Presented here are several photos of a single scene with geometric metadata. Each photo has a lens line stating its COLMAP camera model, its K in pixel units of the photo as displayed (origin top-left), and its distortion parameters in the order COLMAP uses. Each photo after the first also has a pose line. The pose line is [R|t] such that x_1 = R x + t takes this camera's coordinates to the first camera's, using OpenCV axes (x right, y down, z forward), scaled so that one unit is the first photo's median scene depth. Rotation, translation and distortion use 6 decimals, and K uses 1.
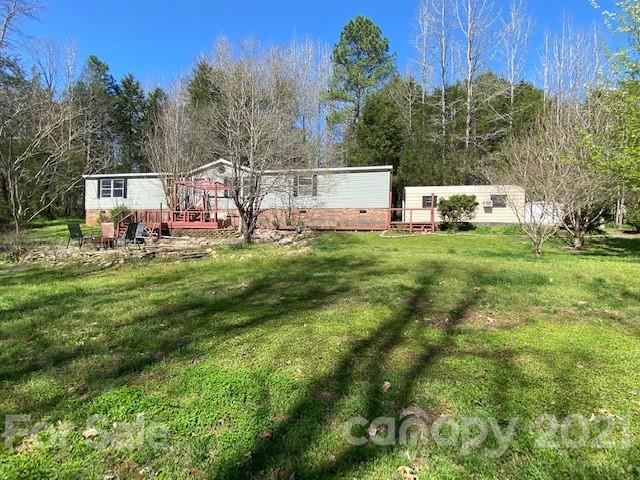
lens RADIAL K [[317.8, 0, 322.7], [0, 317.8, 237.5], [0, 0, 1]] dist [-0.002474, -0.000991]
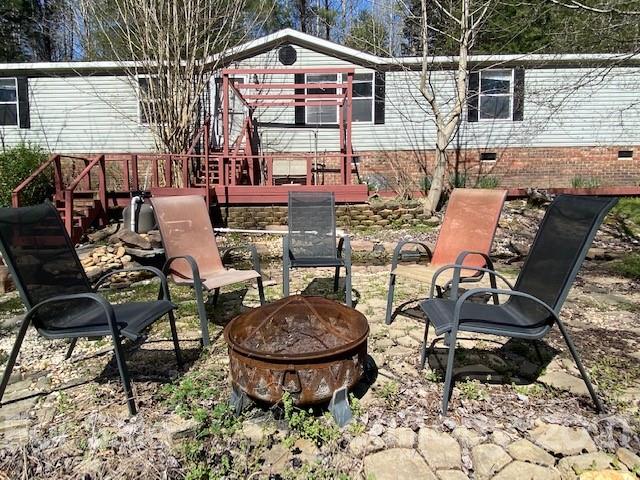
lens RADIAL K [[422.5, 0, 317.8], [0, 422.5, 240.5], [0, 0, 1]] dist [0.024660, -0.008774]
pose [[0.985285, -0.042949, 0.165436, -0.376988], [0.027633, 0.995208, 0.093791, -0.024990], [-0.168672, -0.087840, 0.981750, 0.423459]]
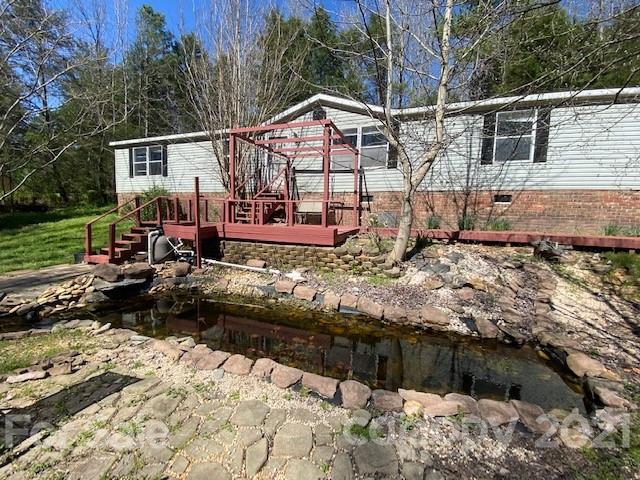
lens RADIAL K [[263.8, 0, 317.7], [0, 263.8, 241.0], [0, 0, 1]] dist [0.003692, -0.000514]
pose [[0.984083, 0.027097, -0.175630, -0.236753], [-0.010422, 0.995406, 0.095176, -0.050955], [0.177402, -0.091830, 0.979845, 0.550537]]
